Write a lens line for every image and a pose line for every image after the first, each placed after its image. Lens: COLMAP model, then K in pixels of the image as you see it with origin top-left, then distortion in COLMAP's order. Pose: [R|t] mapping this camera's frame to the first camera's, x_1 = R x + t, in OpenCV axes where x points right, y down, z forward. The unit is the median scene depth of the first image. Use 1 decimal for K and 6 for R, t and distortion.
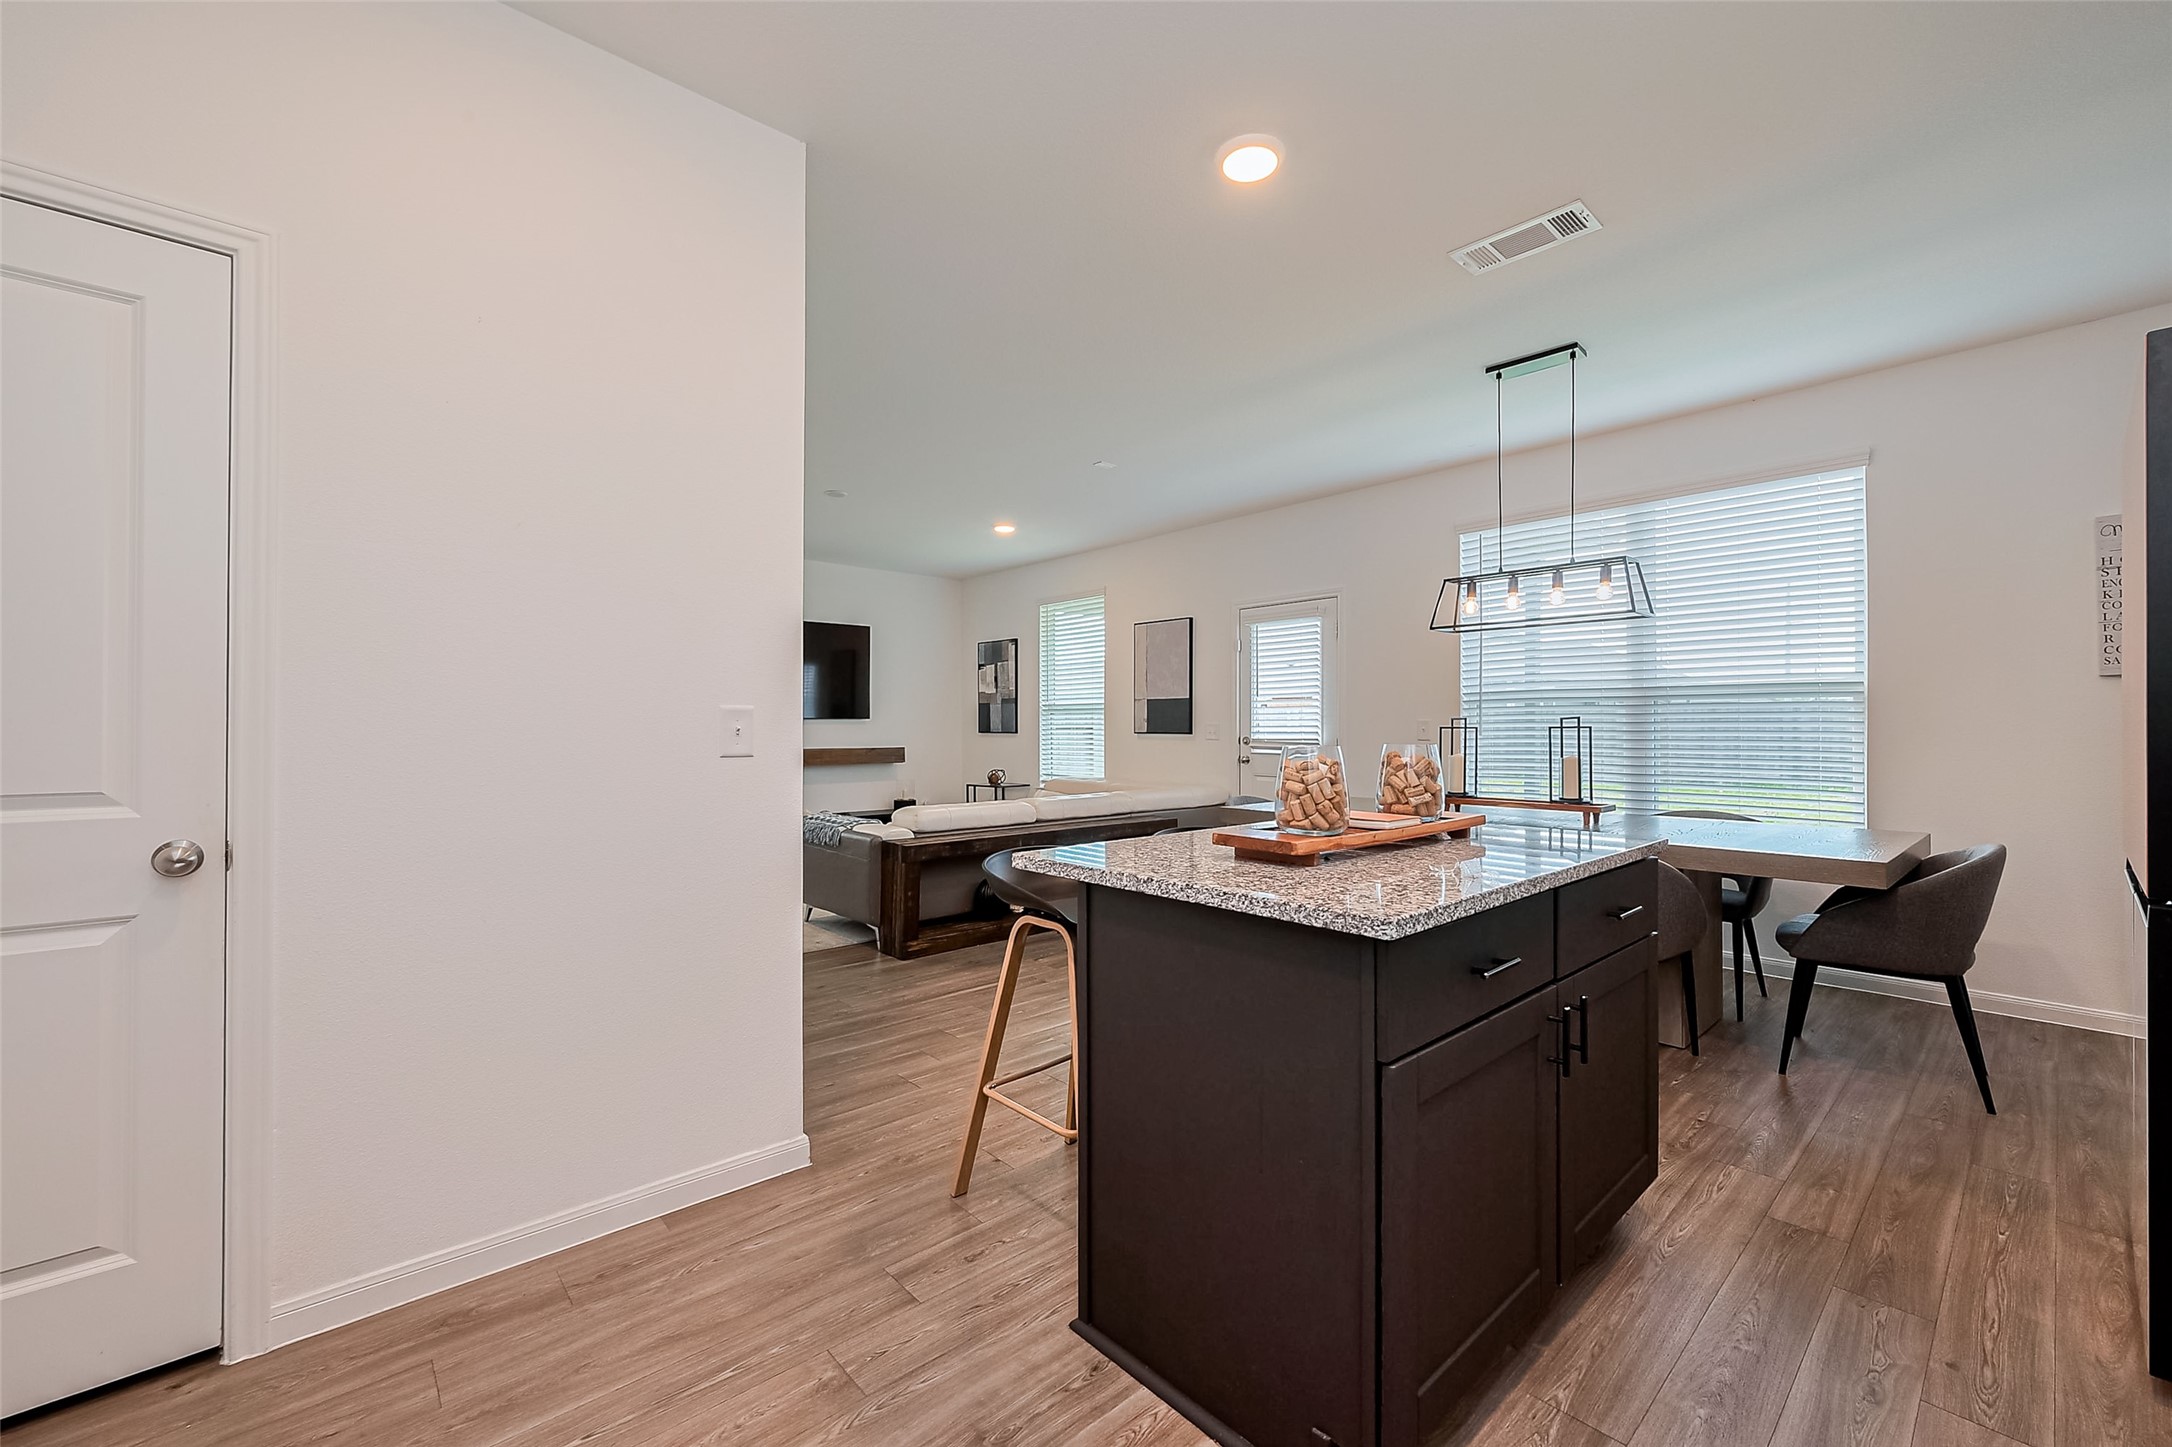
lens RADIAL K [[868.8, 0, 1086.0], [0, 868.8, 723.5], [0, 0, 1]] dist [0.000386, 0.000016]
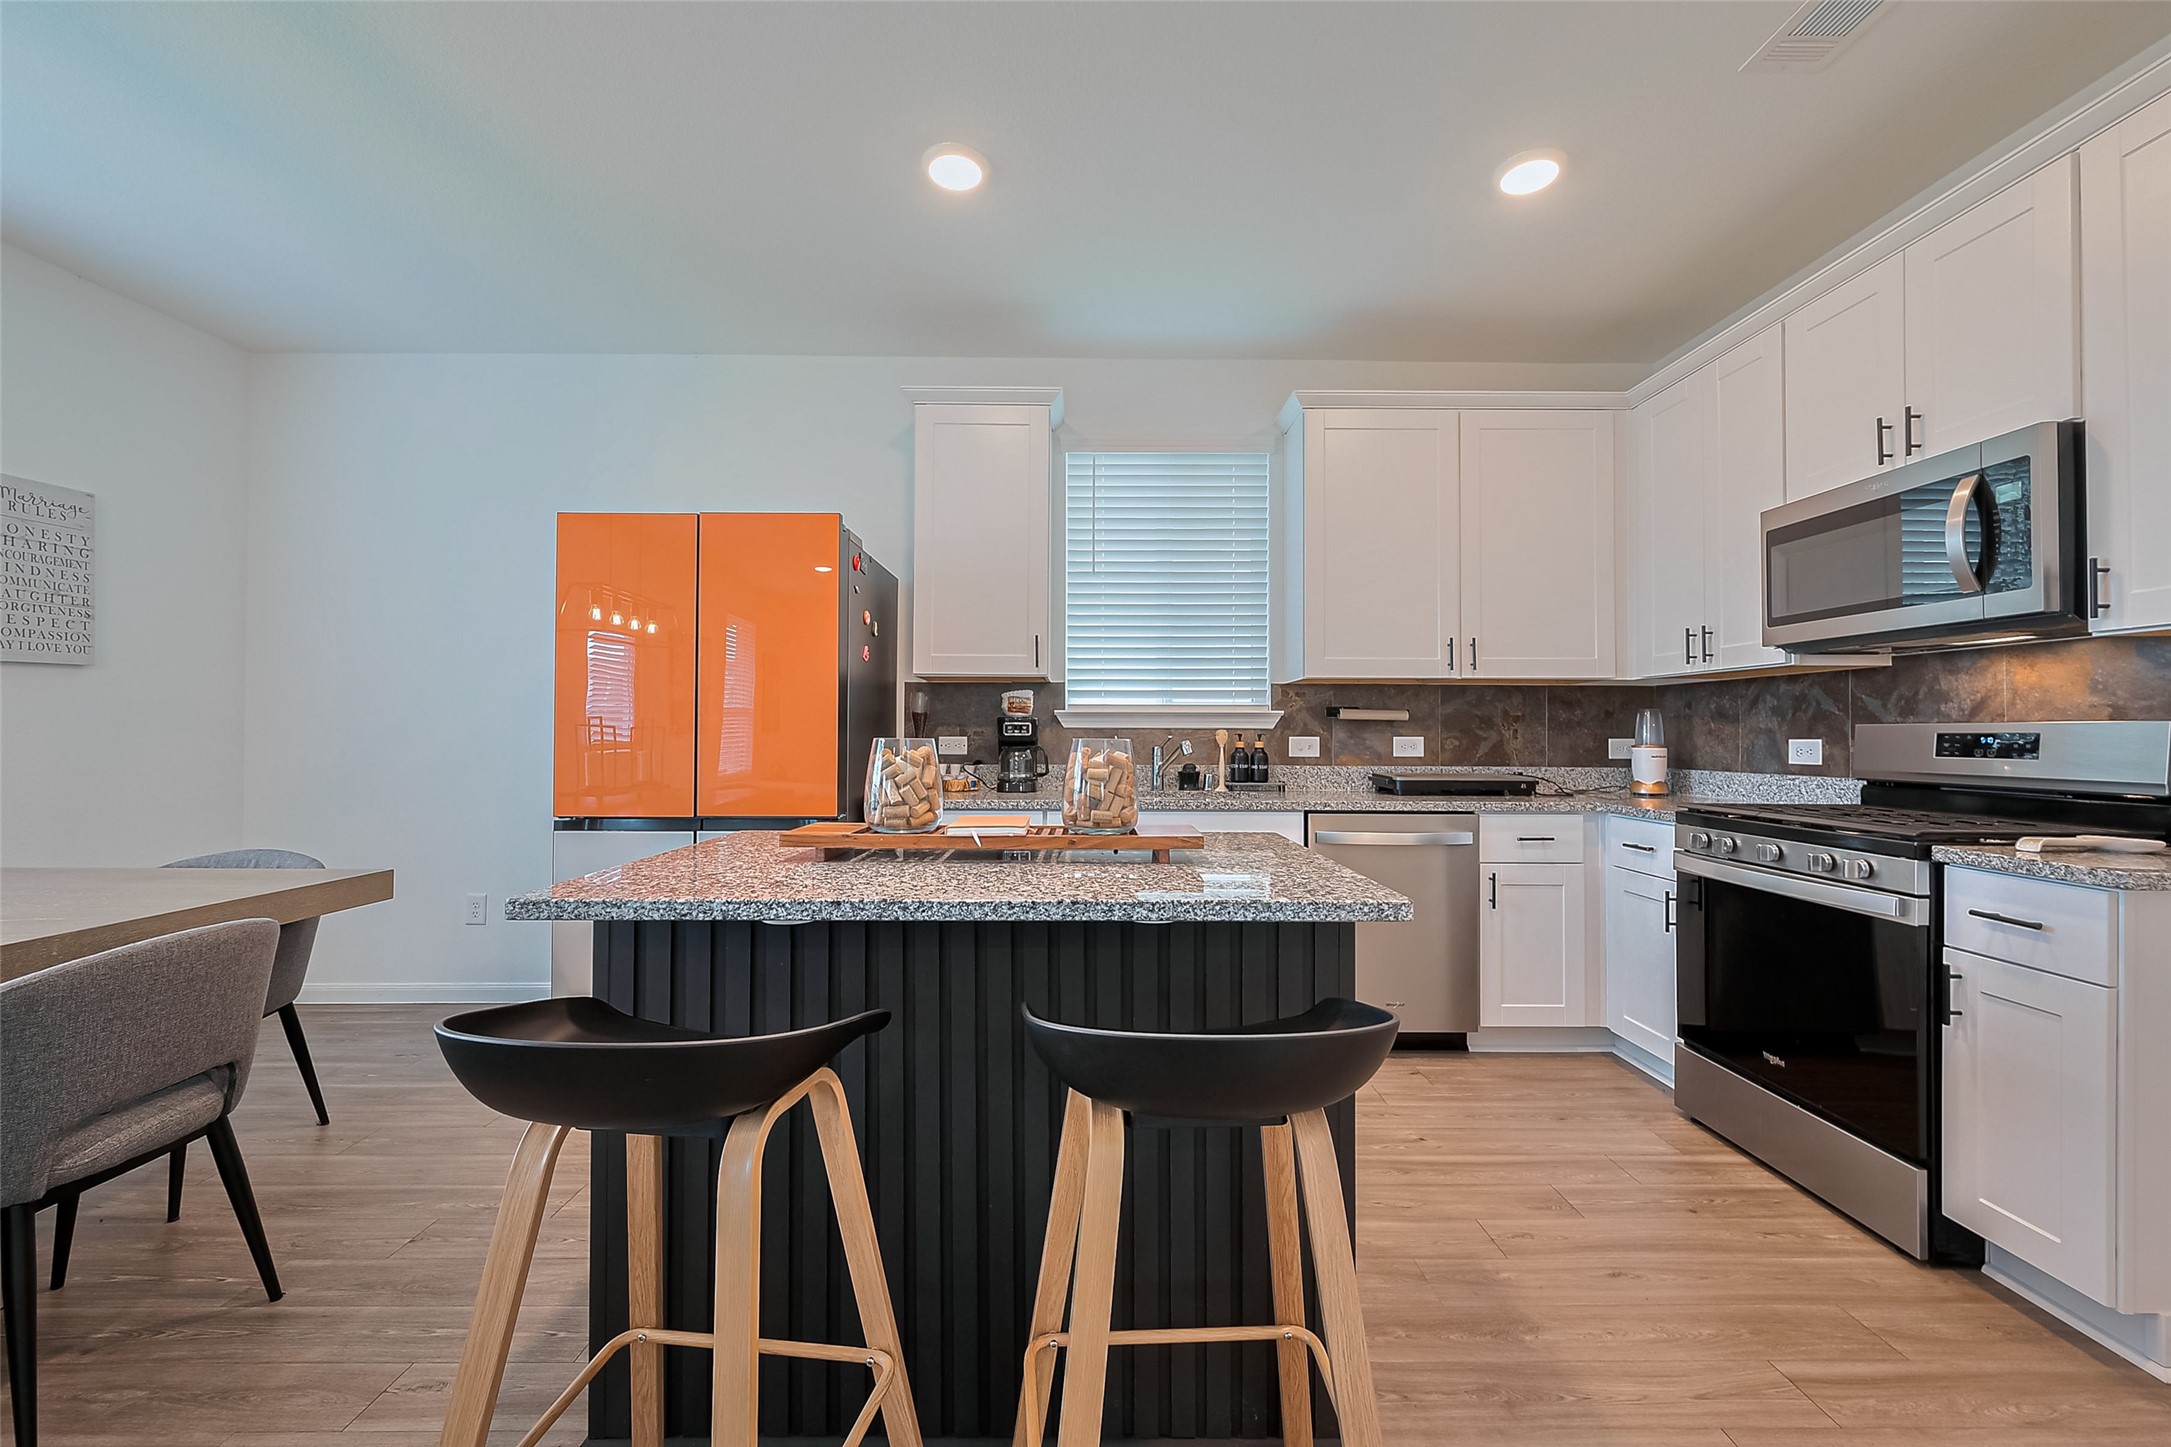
lens RADIAL K [[868.4, 0, 1085.5], [0, 868.4, 723.5], [0, 0, 1]] dist [0.000386, 0.000016]
pose [[-0.745109, 0.007698, 0.666899, -0.410613], [-0.003787, 0.999868, -0.015773, 0.022447], [-0.666932, -0.014278, -0.744982, 1.968893]]
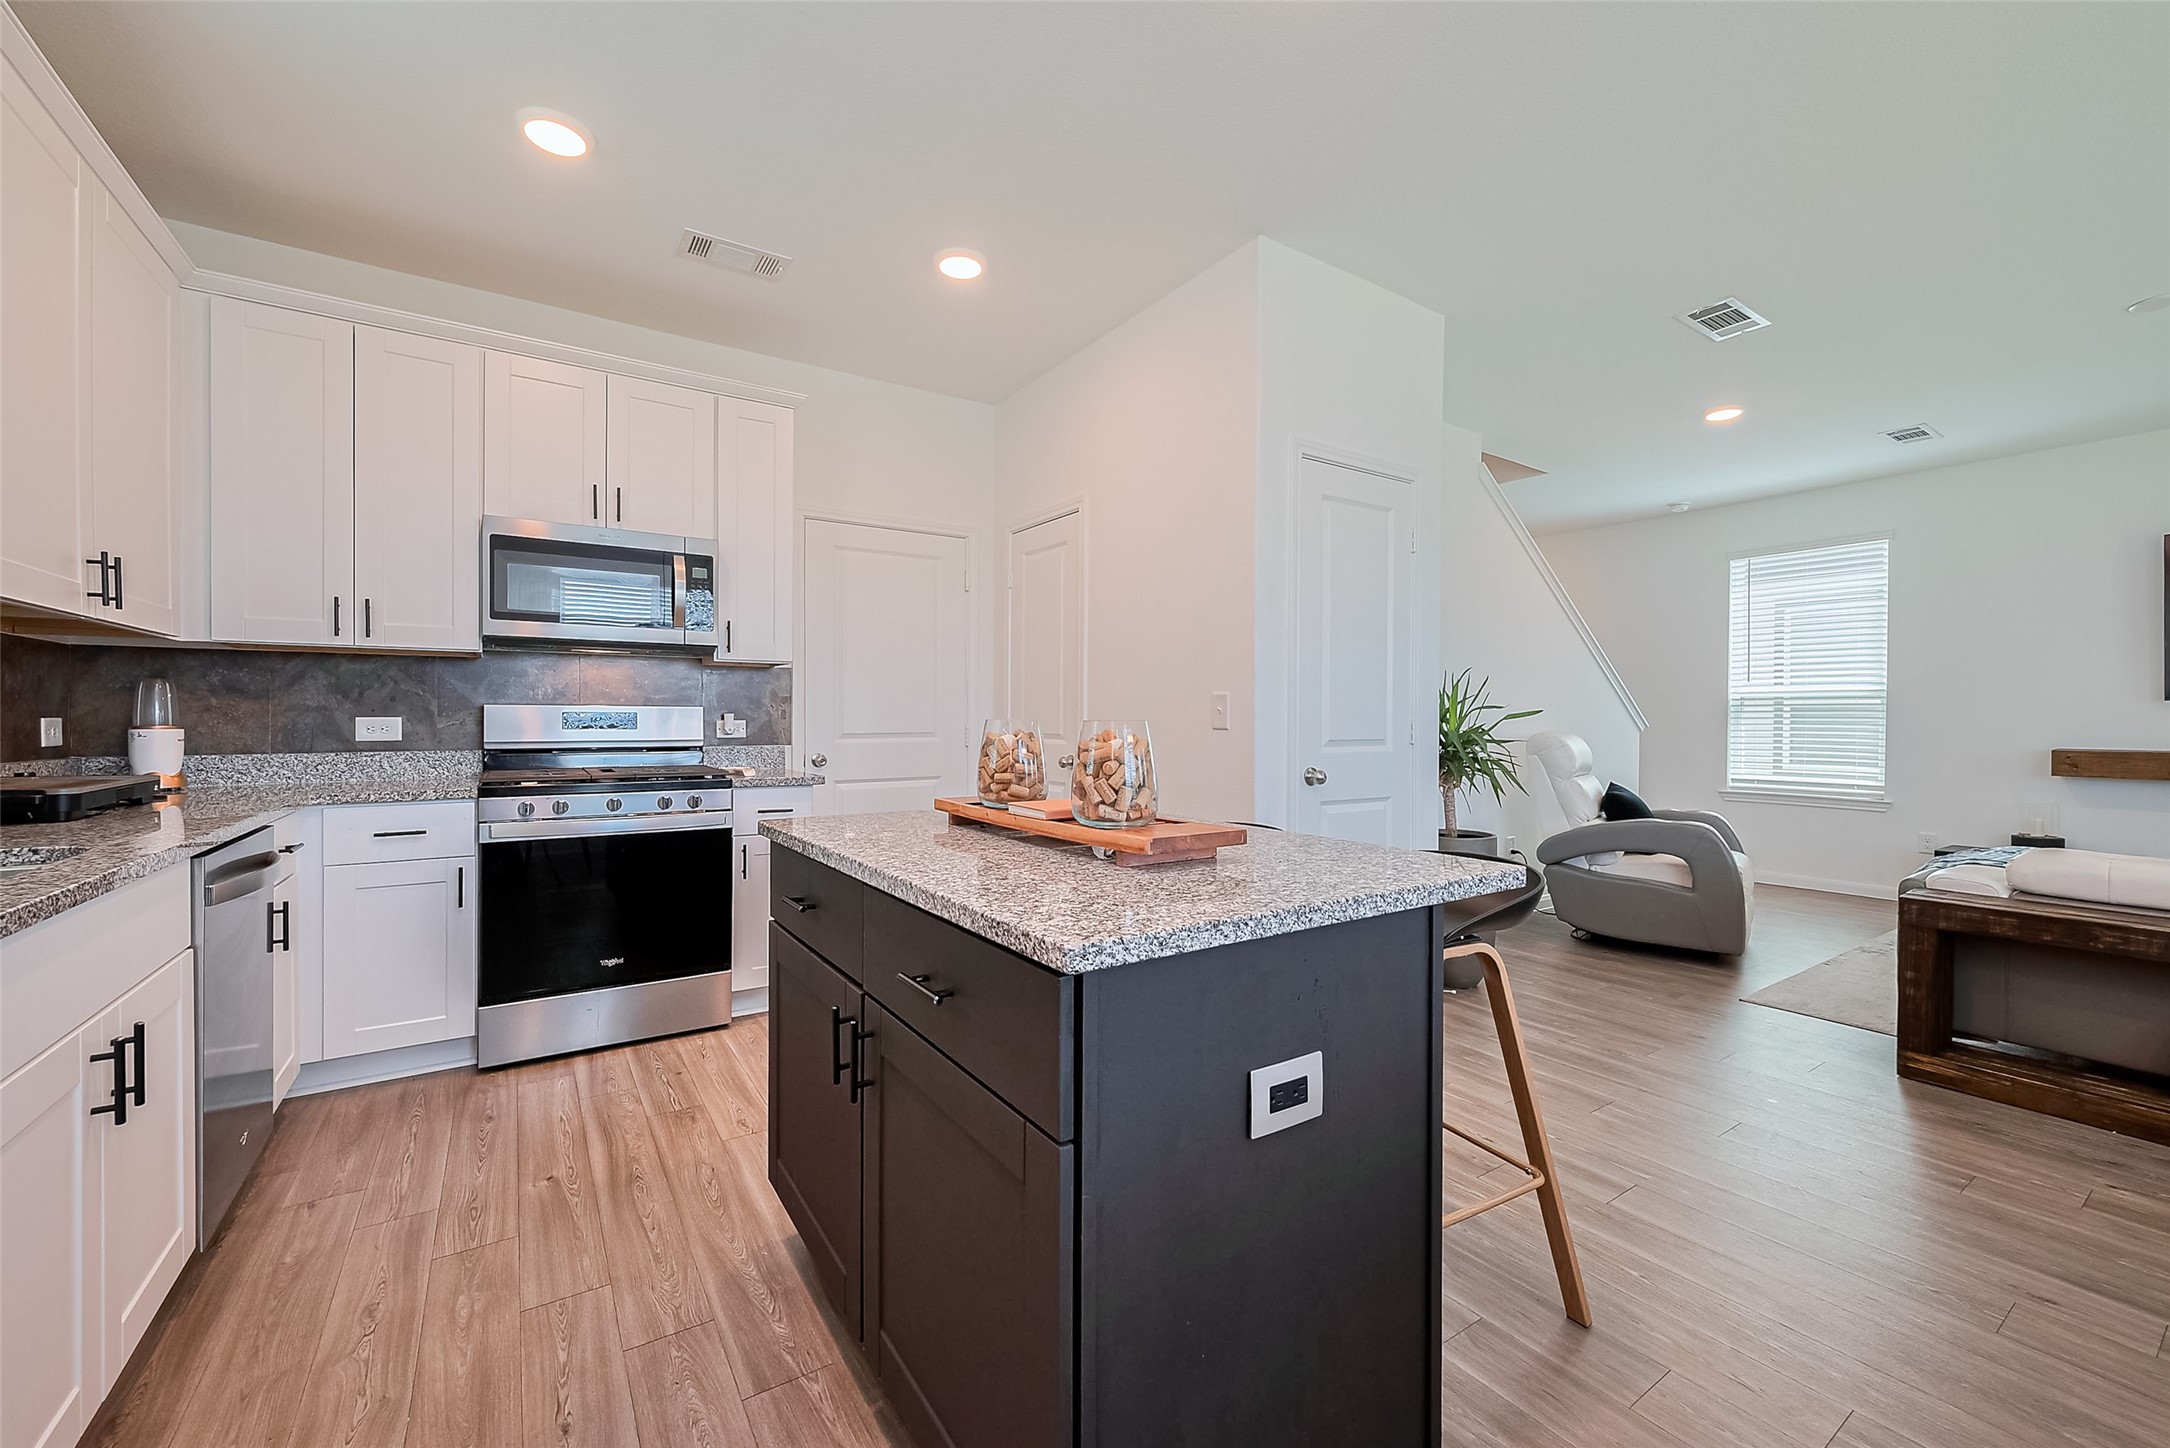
lens RADIAL K [[868.0, 0, 1085.0], [0, 868.0, 724.0], [0, 0, 1]] dist [0.000386, 0.000016]
pose [[-0.142091, 0.008946, -0.989813, 1.429392], [0.000826, 0.999960, 0.008919, 0.020158], [0.989853, 0.000450, -0.142092, 1.405858]]
